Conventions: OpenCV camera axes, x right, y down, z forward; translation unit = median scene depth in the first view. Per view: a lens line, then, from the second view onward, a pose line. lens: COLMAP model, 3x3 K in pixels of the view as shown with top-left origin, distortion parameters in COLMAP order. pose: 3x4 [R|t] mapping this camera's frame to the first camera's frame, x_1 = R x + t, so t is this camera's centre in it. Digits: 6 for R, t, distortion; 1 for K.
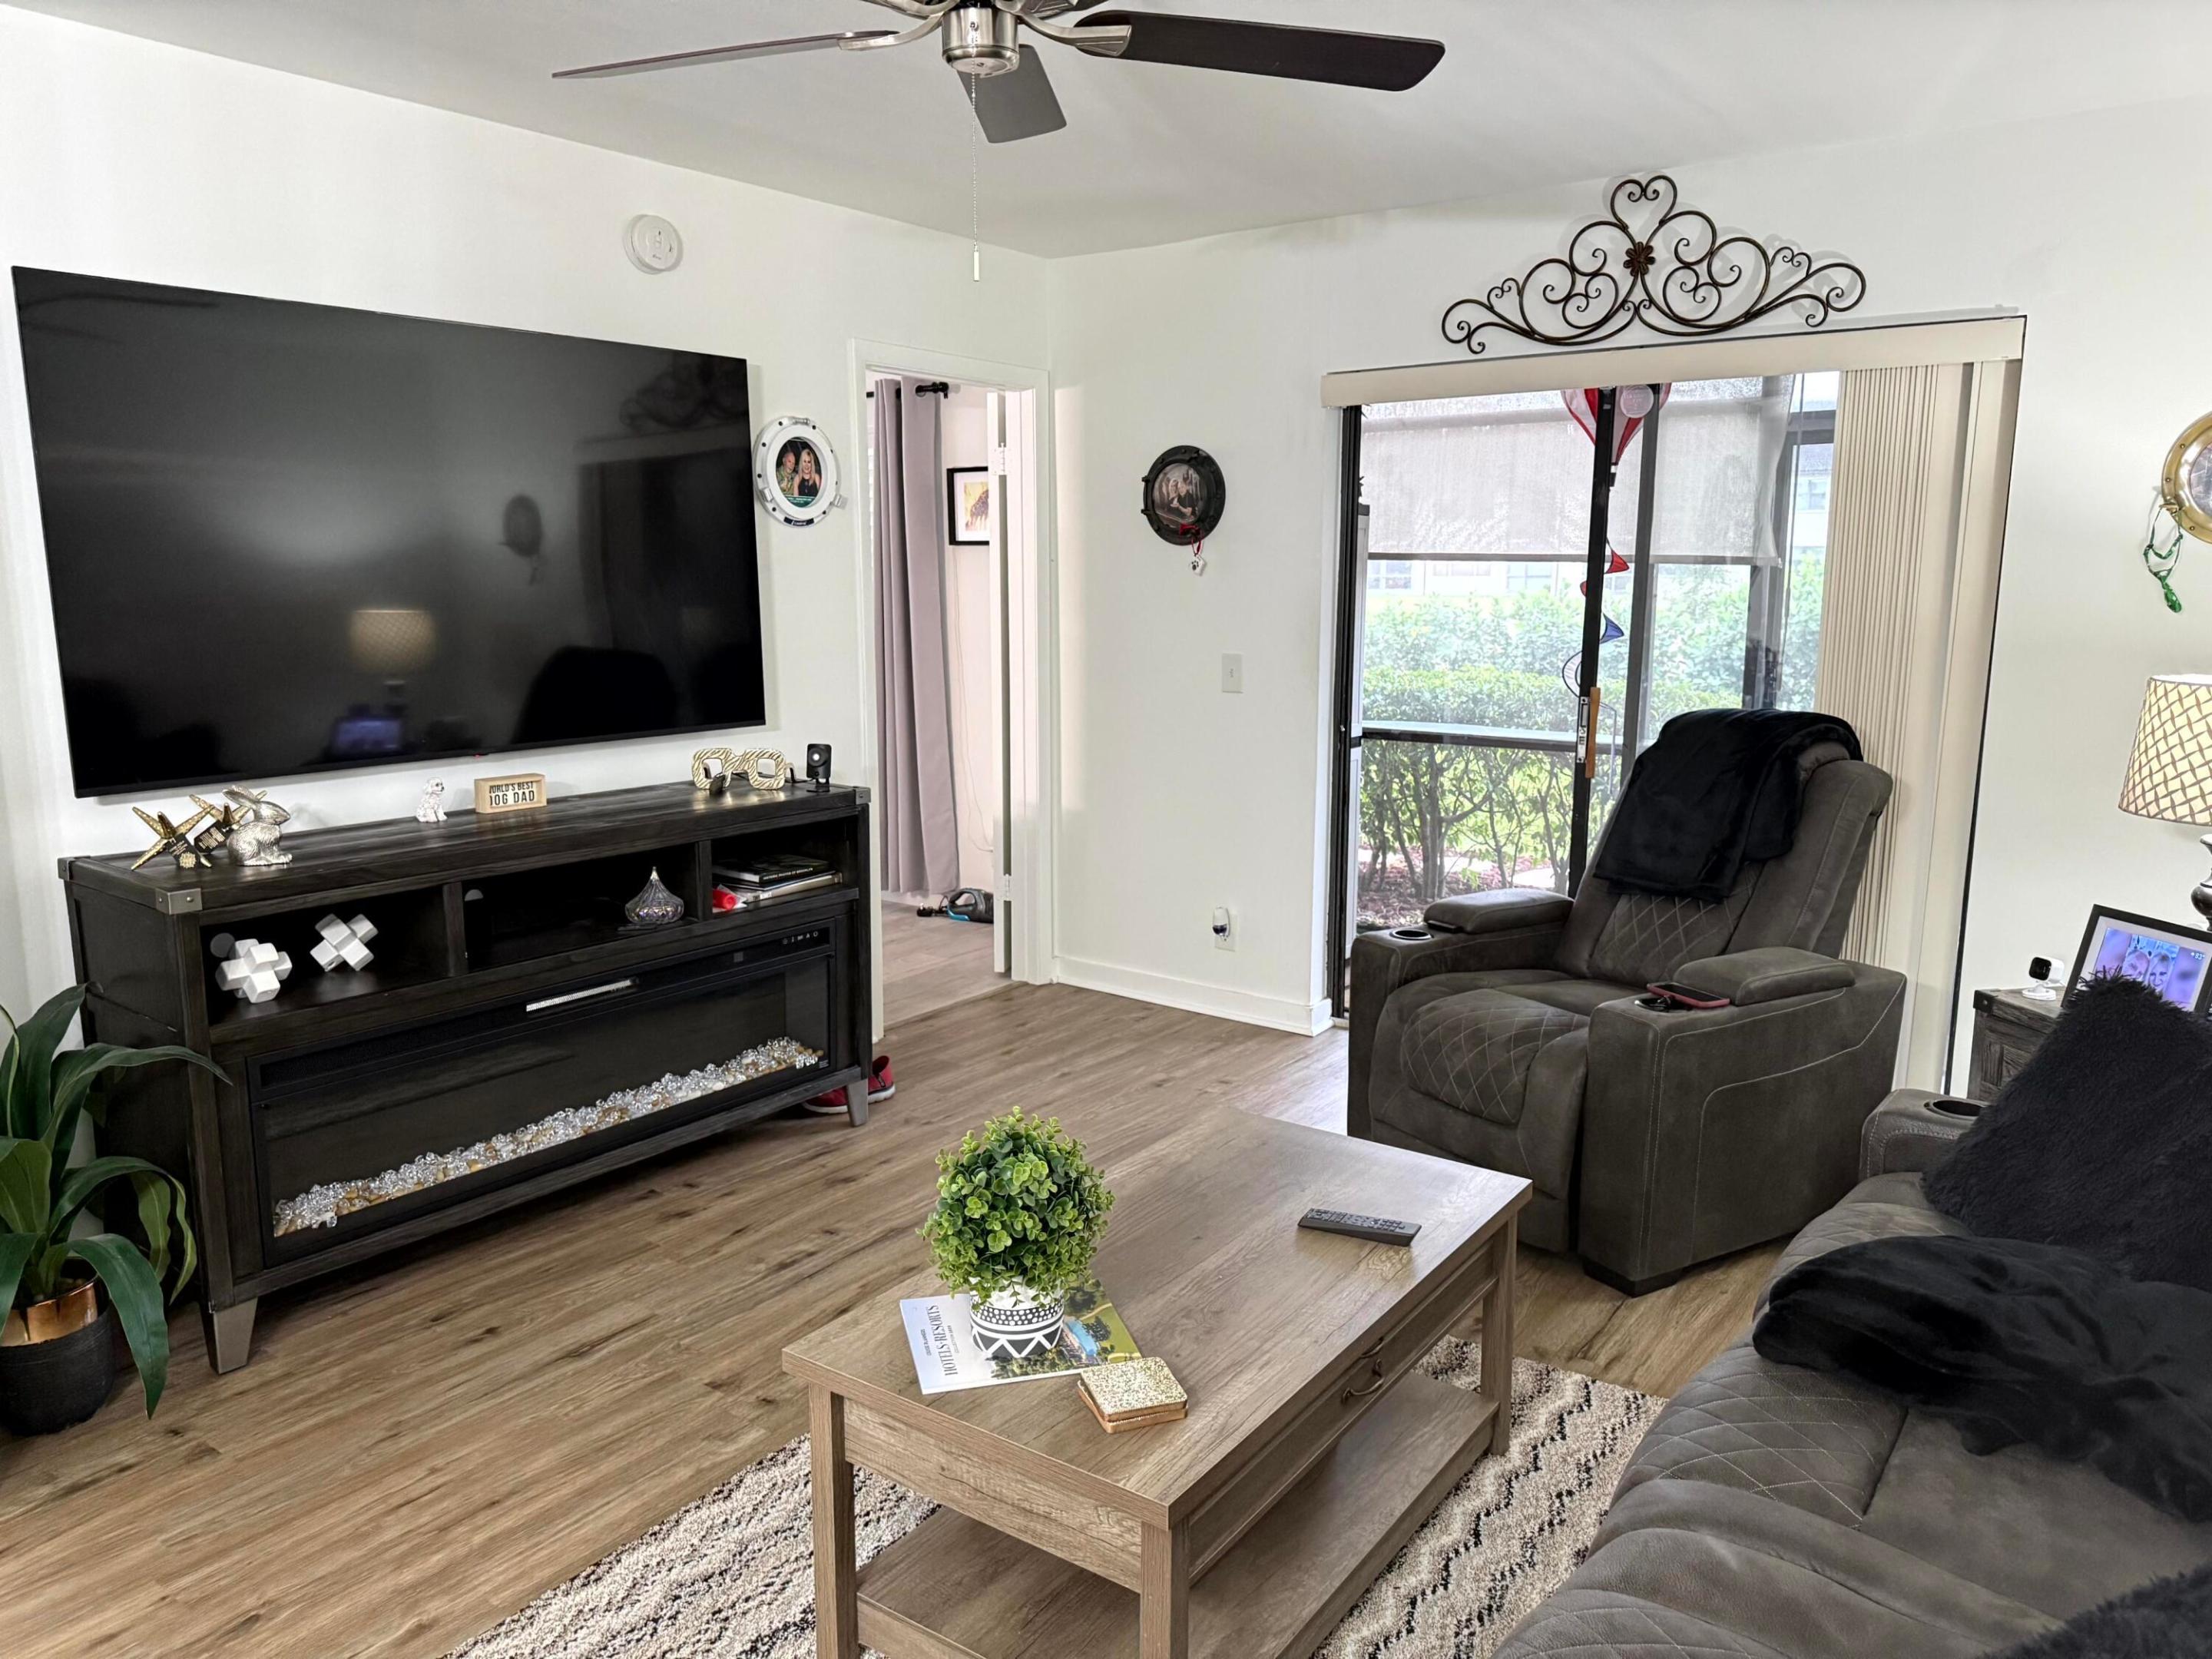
lens RADIAL K [[1525.3, 0, 1082.1], [0, 1525.3, 885.2], [0, 0, 1]] dist [0.007259, -0.058773]
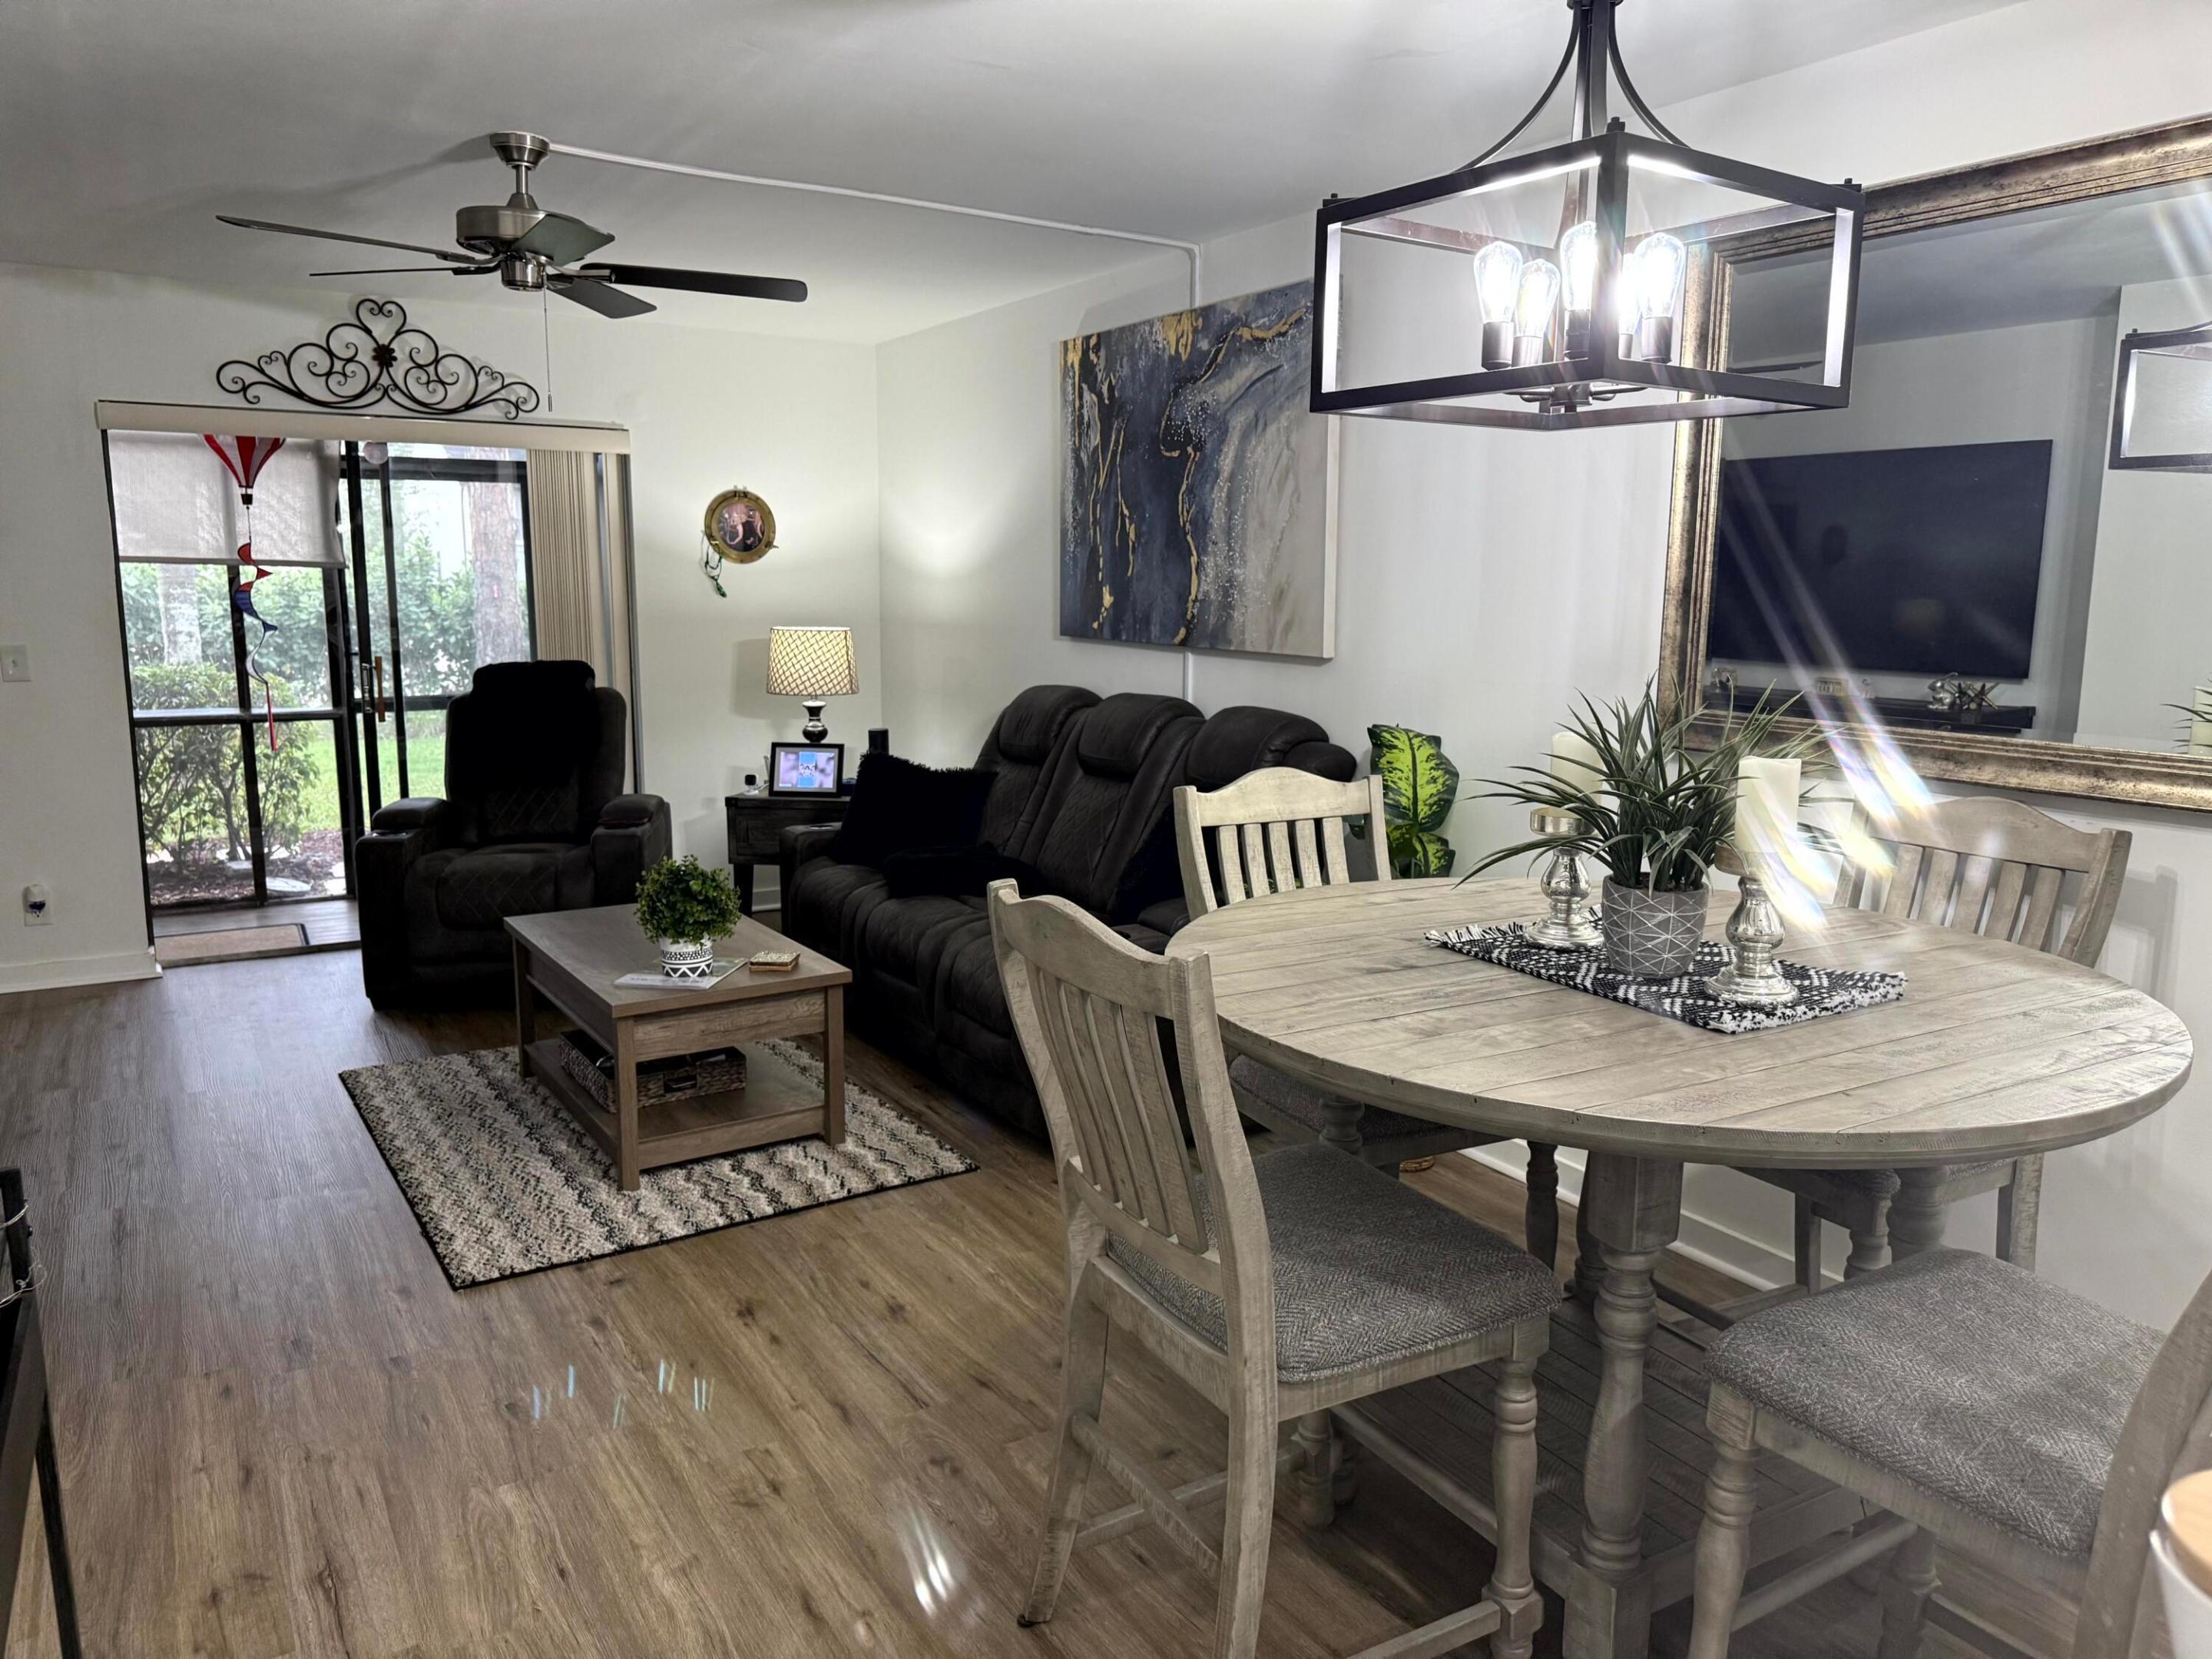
lens RADIAL K [[1559.6, 0, 1112.2], [0, 1559.6, 845.7], [0, 0, 1]] dist [0.122558, -0.197196]
pose [[0.367126, -0.150464, 0.917921, -0.824945], [0.176552, 0.980163, 0.090054, 0.027819], [-0.913262, 0.129000, 0.386408, -0.147832]]
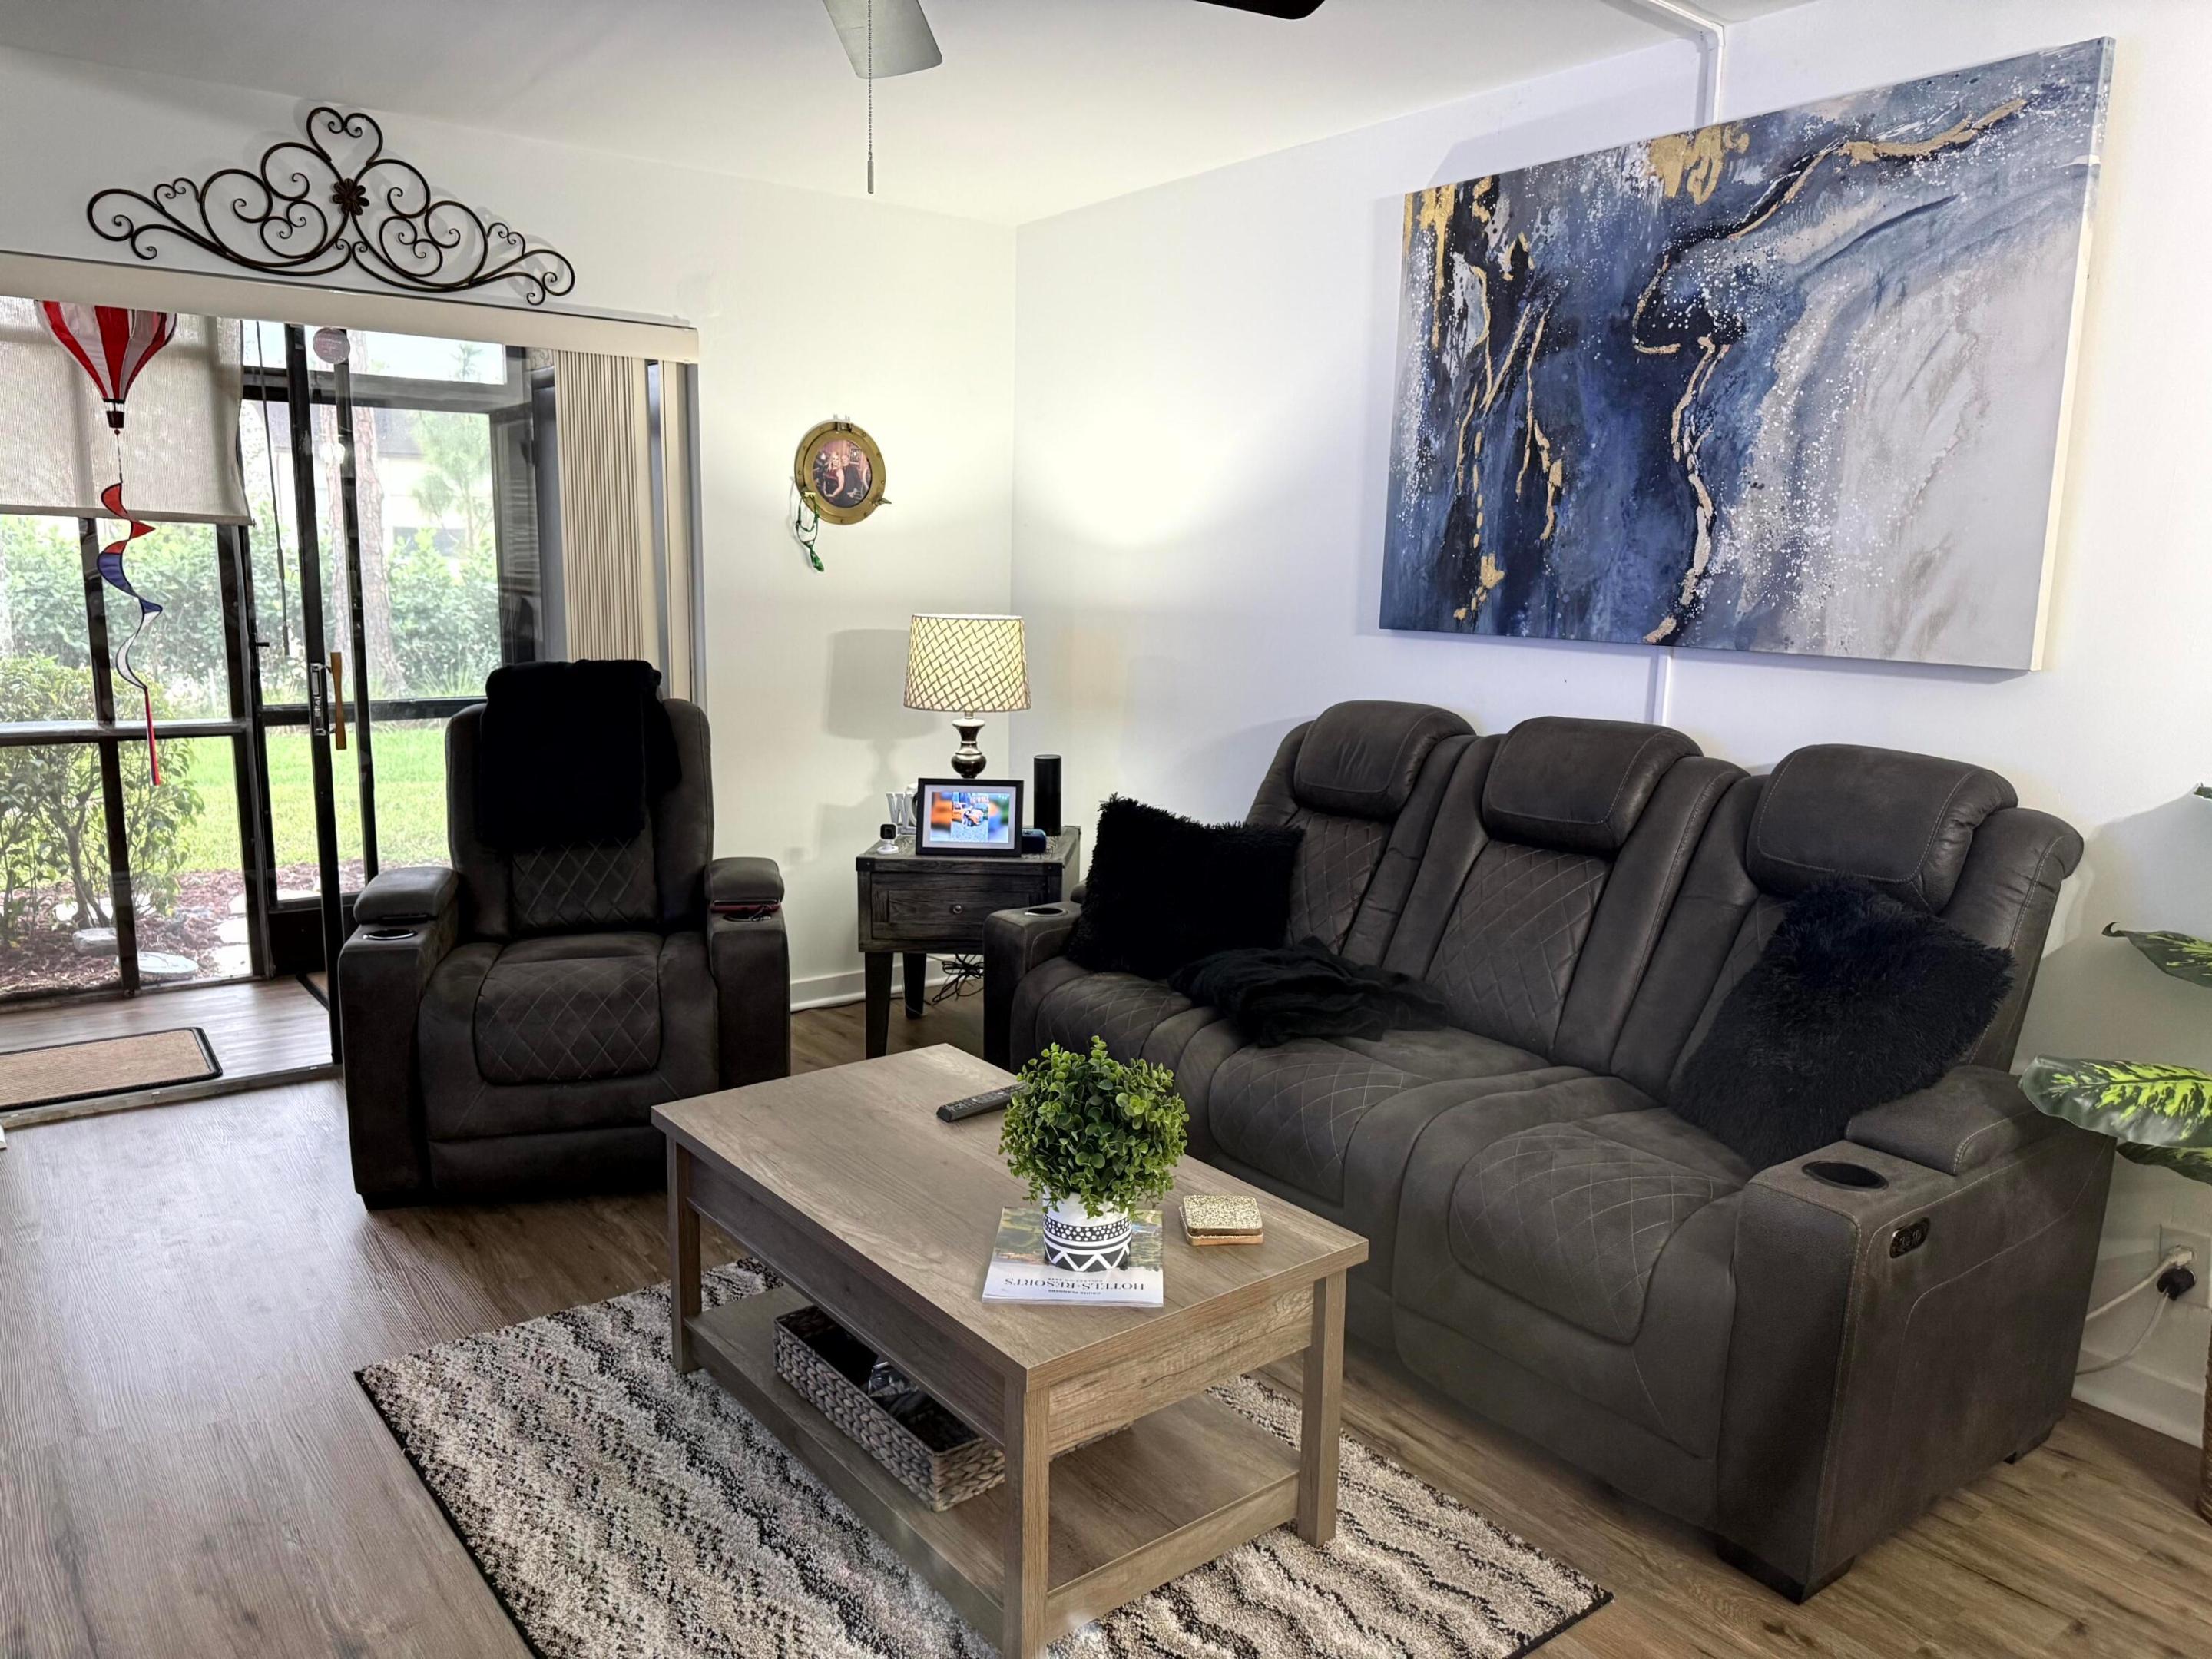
lens RADIAL K [[1565.6, 0, 1115.7], [0, 1565.6, 853.0], [0, 0, 1]] dist [0.027447, -0.041534]
pose [[0.267414, -0.163900, 0.949540, -0.501987], [0.170157, 0.977974, 0.120887, -0.048729], [-0.948439, 0.129244, 0.289413, 0.314335]]
